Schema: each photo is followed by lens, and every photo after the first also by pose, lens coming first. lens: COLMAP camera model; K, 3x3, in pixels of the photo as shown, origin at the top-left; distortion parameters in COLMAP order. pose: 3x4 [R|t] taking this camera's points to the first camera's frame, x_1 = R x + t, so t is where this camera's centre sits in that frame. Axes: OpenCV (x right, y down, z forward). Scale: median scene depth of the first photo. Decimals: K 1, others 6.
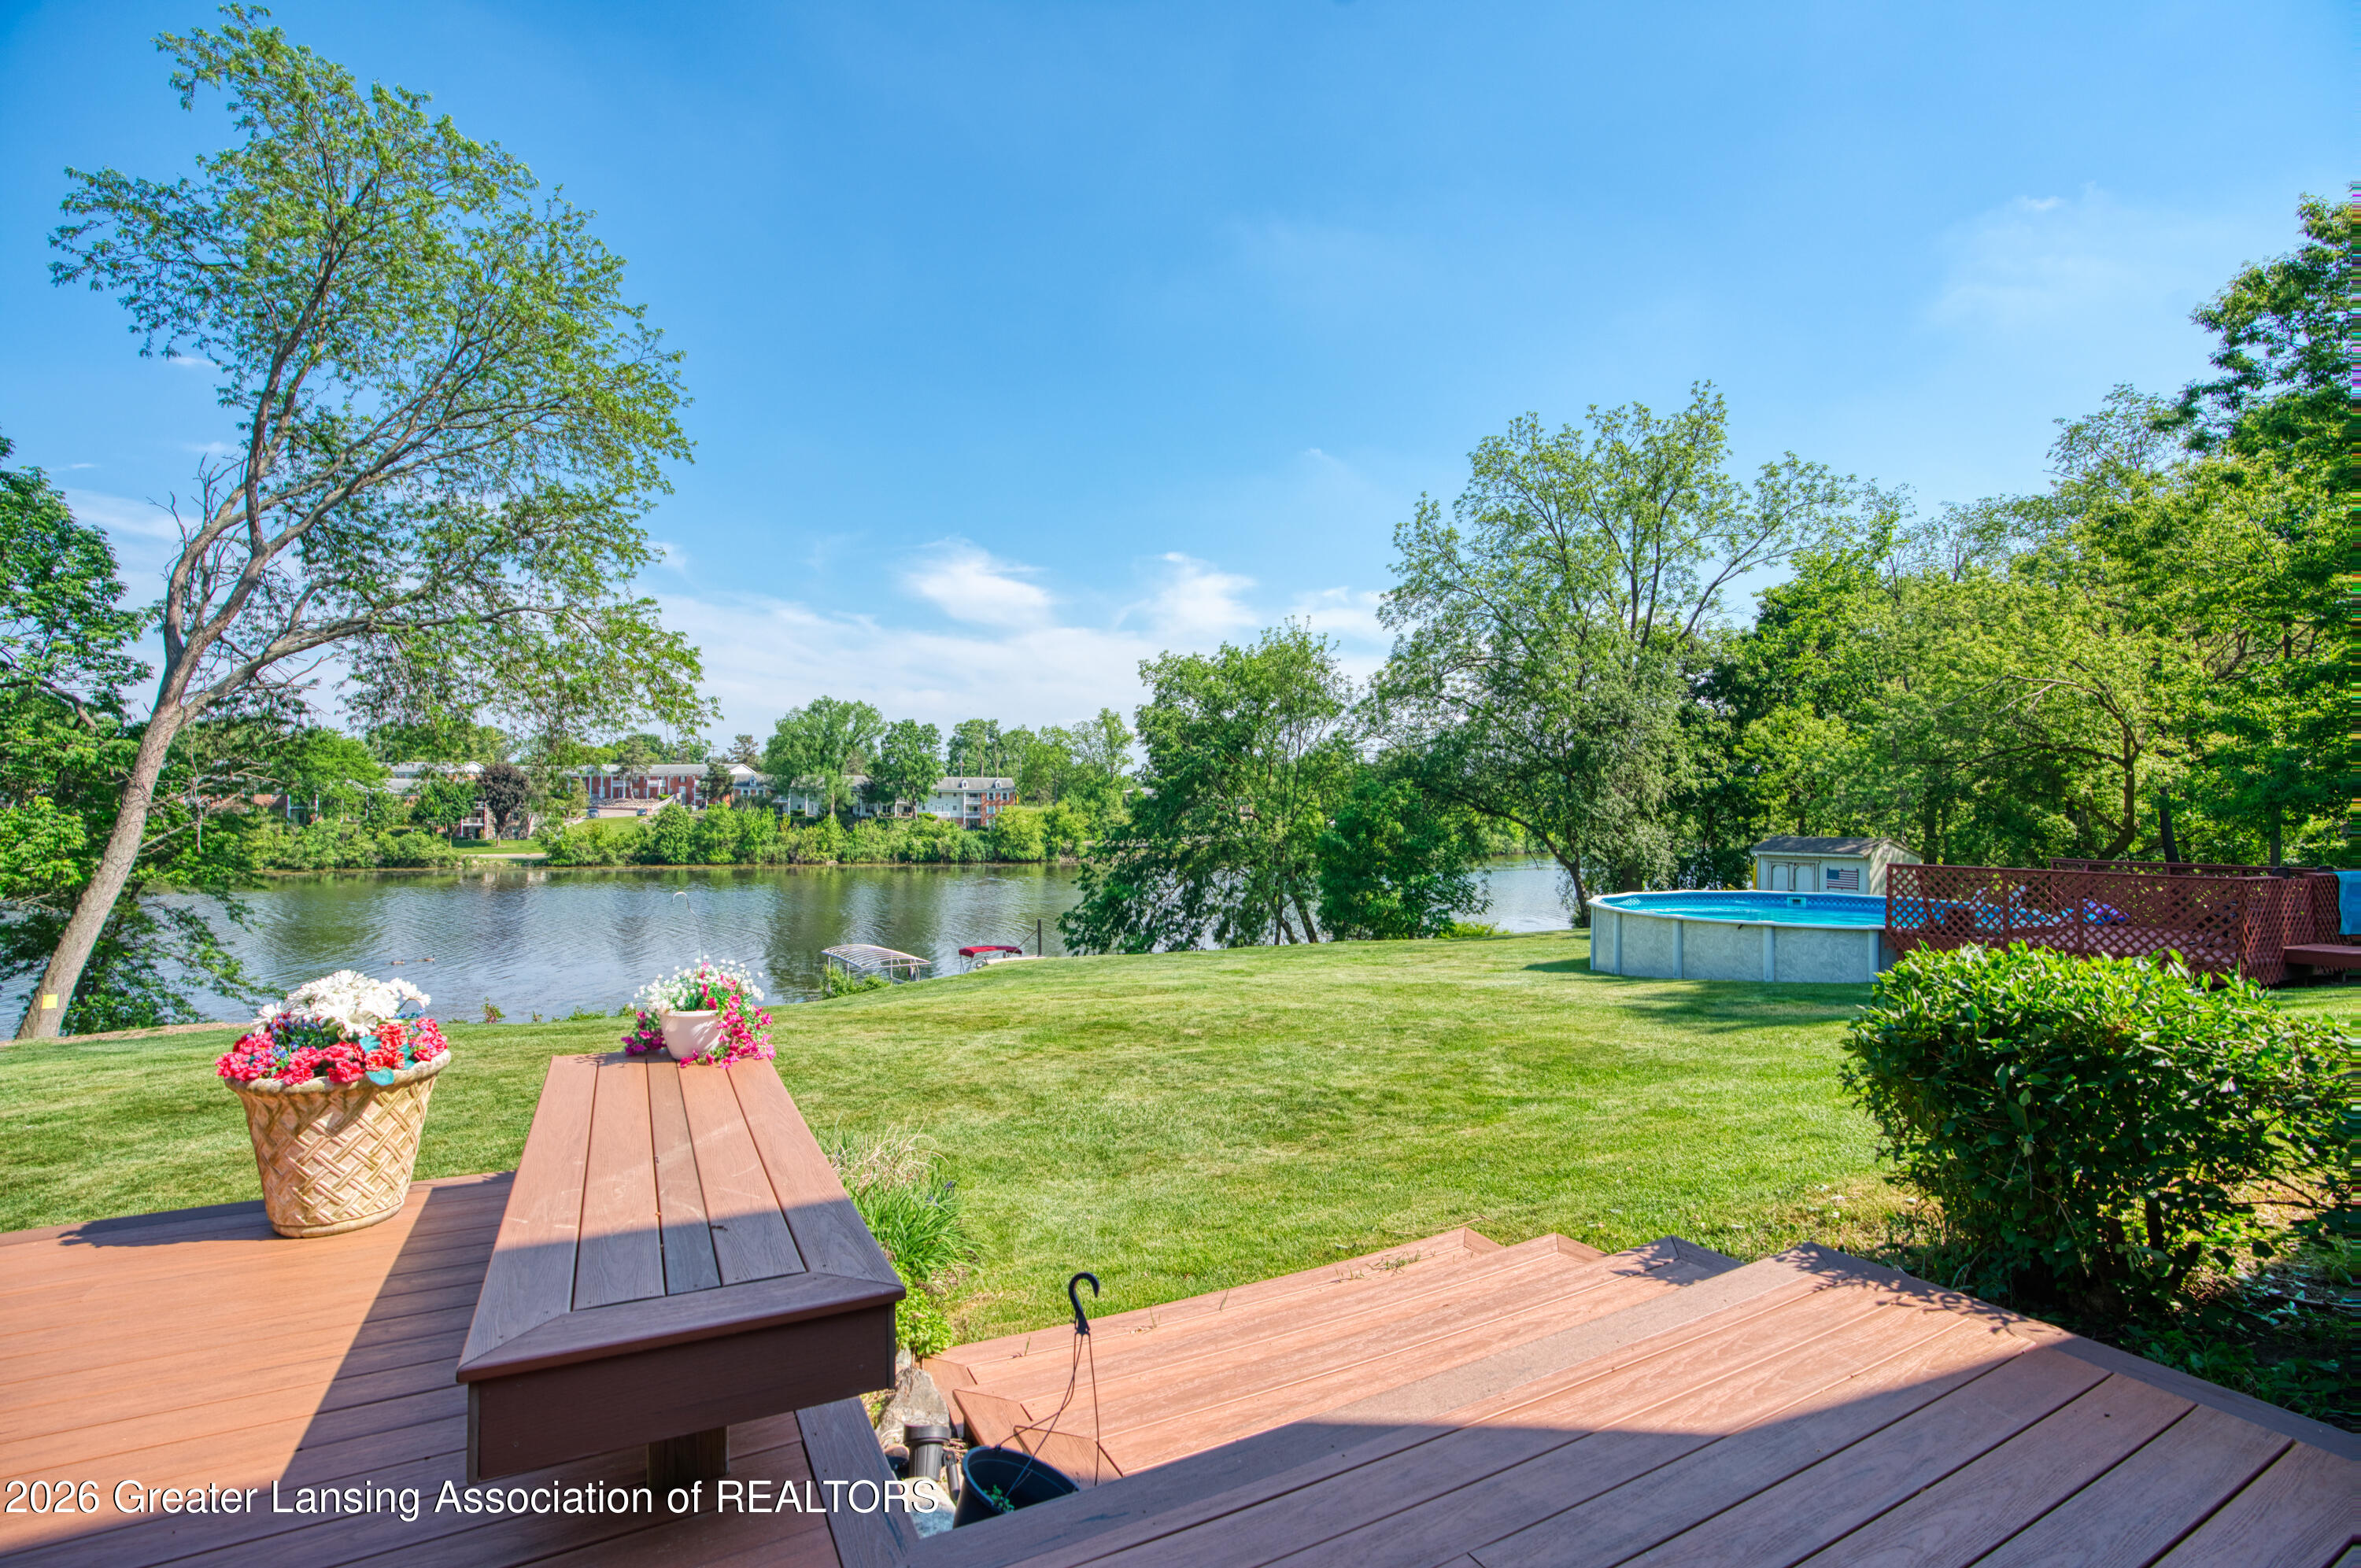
lens RADIAL K [[1084.5, 0, 1179.8], [0, 1084.5, 778.0], [0, 0, 1]] dist [-0.069457, 0.028307]
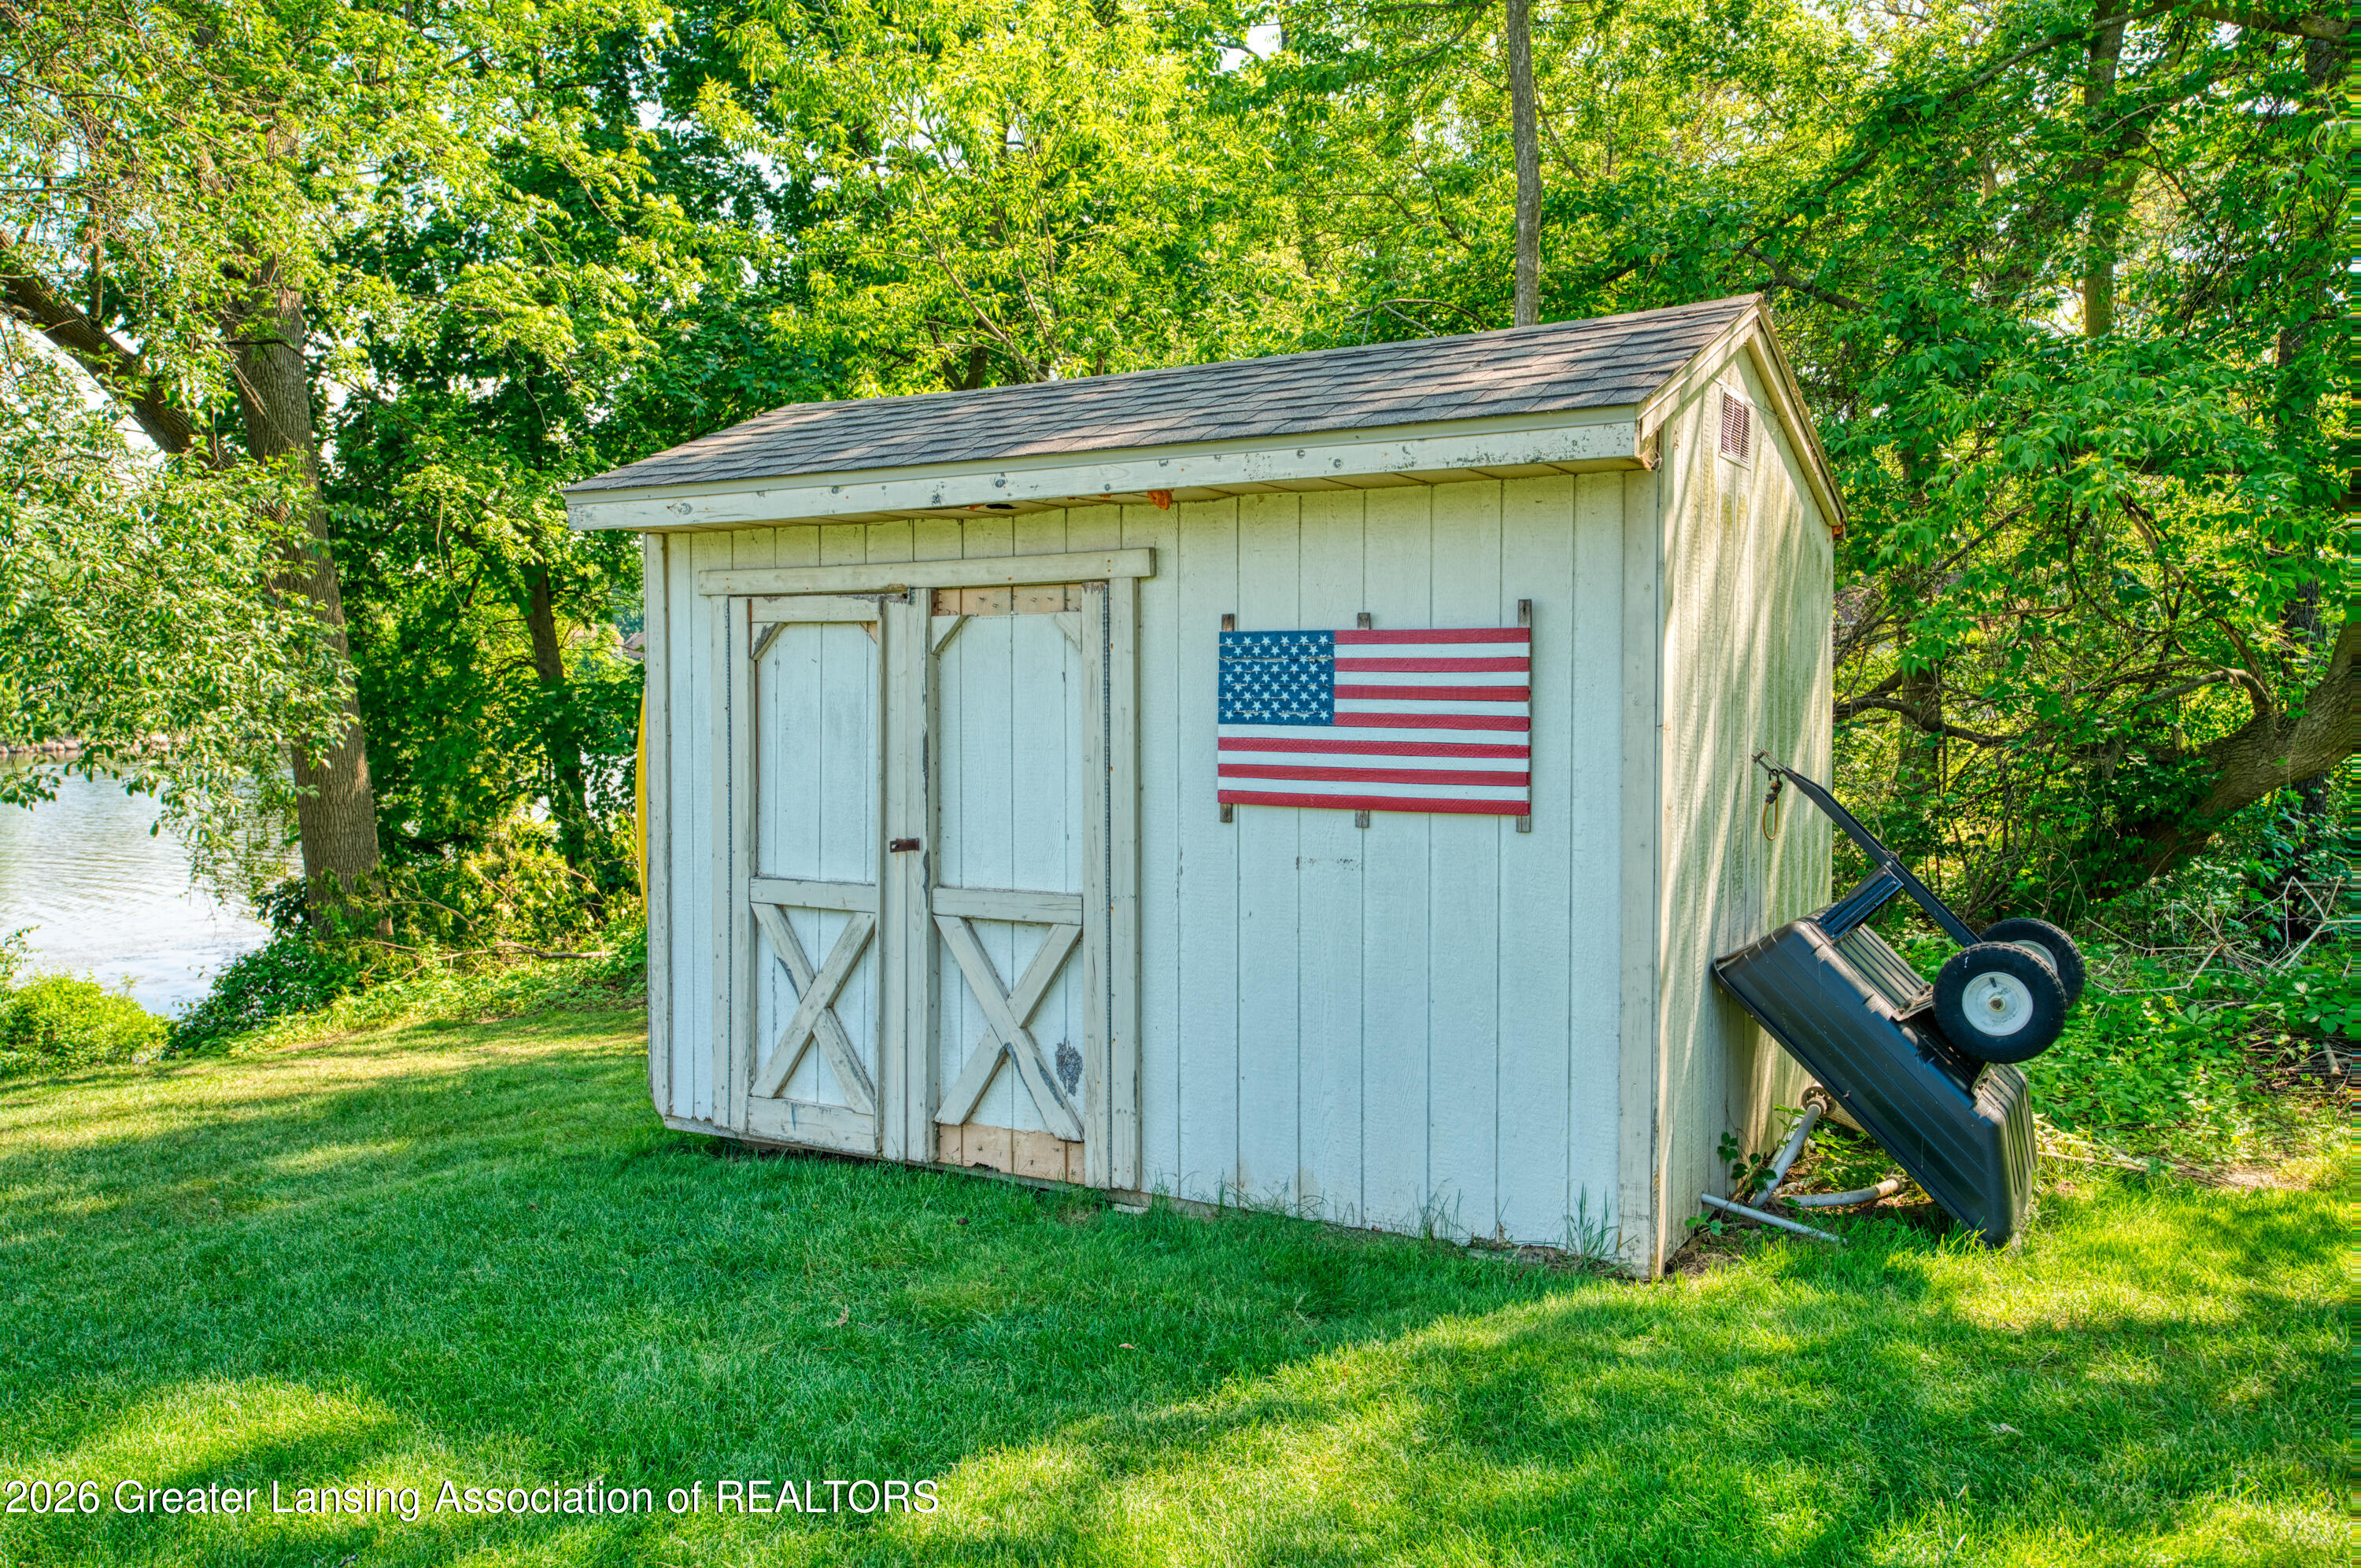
lens RADIAL K [[1777.2, 0, 1187.2], [0, 1777.2, 753.7], [0, 0, 1]] dist [-0.006939, 0.054501]
pose [[0.807106, -0.034066, 0.589423, 0.108839], [-0.013242, 0.997038, 0.075756, 0.018254], [-0.590258, -0.068948, 0.804265, 0.185377]]
